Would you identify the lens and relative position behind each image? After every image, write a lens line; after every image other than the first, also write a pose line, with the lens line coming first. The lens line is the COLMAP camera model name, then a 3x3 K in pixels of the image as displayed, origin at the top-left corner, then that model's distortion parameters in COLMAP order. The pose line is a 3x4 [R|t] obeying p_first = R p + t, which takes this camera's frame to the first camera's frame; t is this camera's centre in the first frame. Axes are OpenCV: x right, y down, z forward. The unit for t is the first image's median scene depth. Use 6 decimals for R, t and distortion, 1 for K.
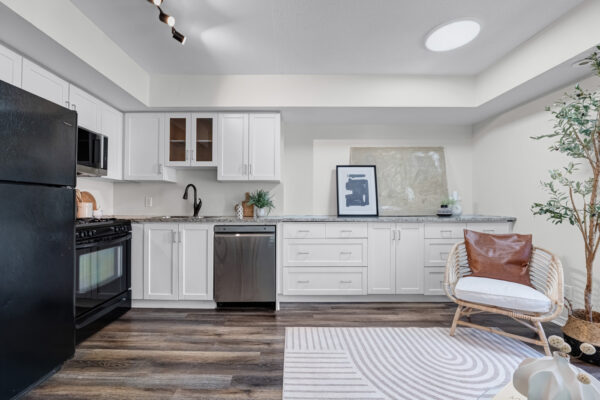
lens RADIAL K [[247.9, 0, 286.7], [0, 247.9, 206.5], [0, 0, 1]] dist [-0.014493, 0.001230]
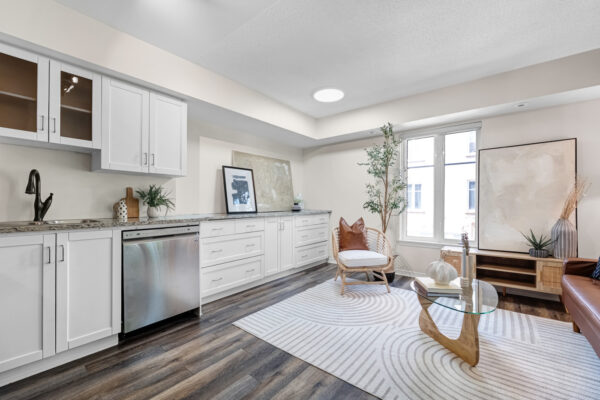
lens RADIAL K [[247.9, 0, 299.2], [0, 247.9, 200.4], [0, 0, 1]] dist [-0.014493, 0.001230]
pose [[0.618013, 0.006971, 0.786137, -0.490354], [0.006840, 0.999875, -0.014243, -0.000629], [-0.786138, 0.014179, 0.617888, 0.114670]]
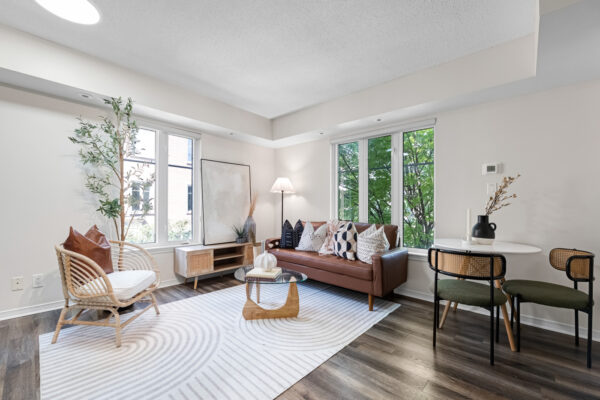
lens RADIAL K [[247.9, 0, 299.9], [0, 247.9, 210.0], [0, 0, 1]] dist [-0.014493, 0.001230]
pose [[-0.754193, -0.020691, 0.656327, -0.355406], [-0.013465, 0.999781, 0.016045, -0.002369], [-0.656515, 0.003264, -0.754306, 0.784430]]
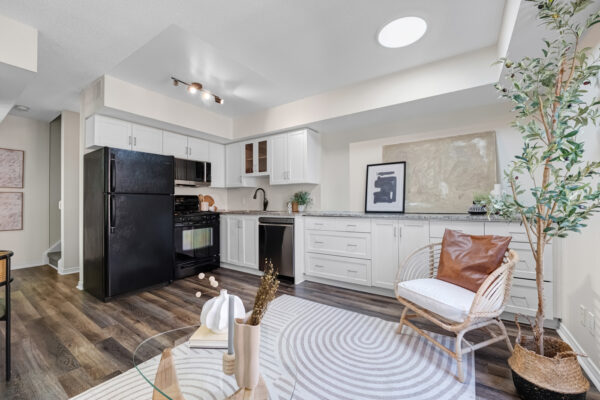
lens RADIAL K [[247.9, 0, 298.5], [0, 247.9, 197.9], [0, 0, 1]] dist [-0.014493, 0.001230]
pose [[0.830629, -0.016136, -0.556593, 0.632785], [0.006933, 0.999802, -0.018638, -0.006364], [0.556783, 0.011622, 0.830577, -0.059668]]
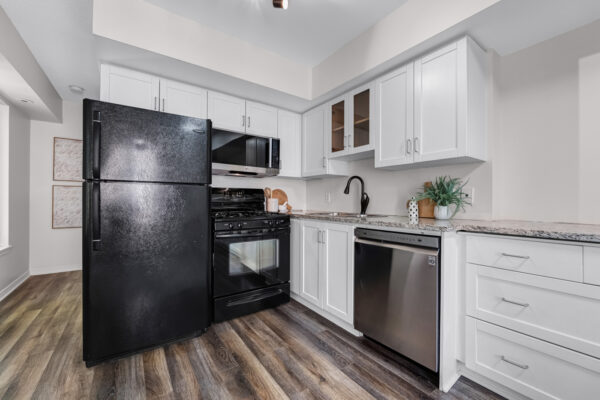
lens RADIAL K [[247.9, 0, 299.2], [0, 247.9, 200.0], [0, 0, 1]] dist [-0.014493, 0.001230]
pose [[0.589564, -0.002539, -0.807718, 0.196946], [-0.007171, 0.999939, -0.008377, -0.000113], [0.807690, 0.010731, 0.589510, 0.375887]]
